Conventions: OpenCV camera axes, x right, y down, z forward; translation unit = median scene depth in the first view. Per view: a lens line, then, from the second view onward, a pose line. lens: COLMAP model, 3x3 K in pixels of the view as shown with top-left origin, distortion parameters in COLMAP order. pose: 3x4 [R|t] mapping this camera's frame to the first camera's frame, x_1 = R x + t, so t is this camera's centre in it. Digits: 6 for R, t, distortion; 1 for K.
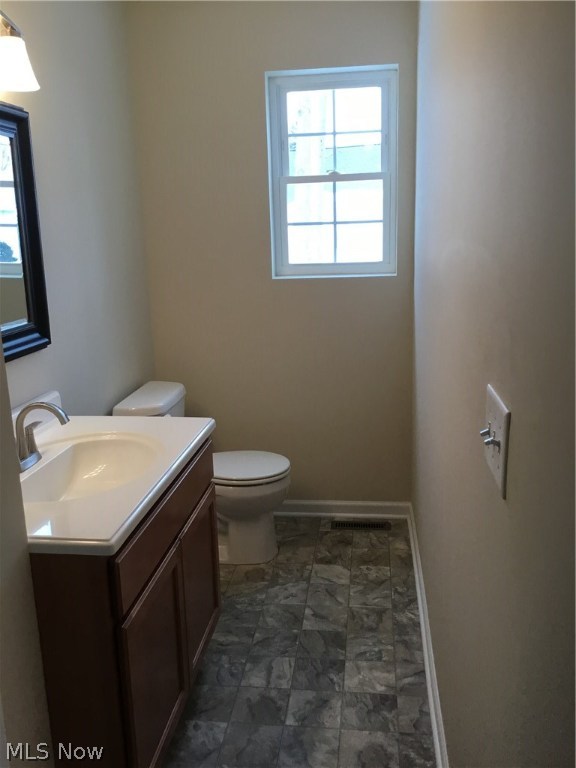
lens RADIAL K [[690.7, 0, 288.0], [0, 690.7, 384.0], [0, 0, 1]] dist [0.133956, -0.251104]
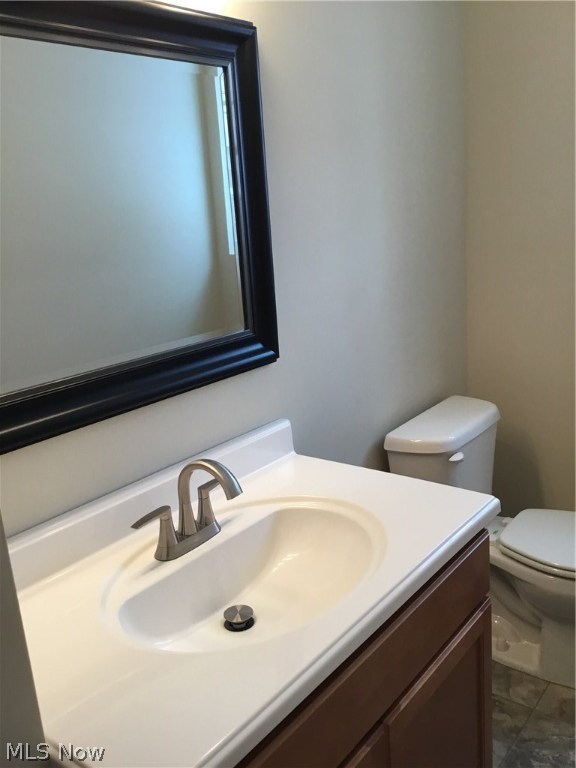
lens RADIAL K [[690.7, 0, 288.0], [0, 690.7, 384.0], [0, 0, 1]] dist [0.133956, -0.251104]
pose [[0.854703, 0.092851, -0.510746, 0.040819], [-0.065073, 0.995277, 0.072042, -0.083327], [0.515023, -0.028339, 0.856708, 0.388116]]
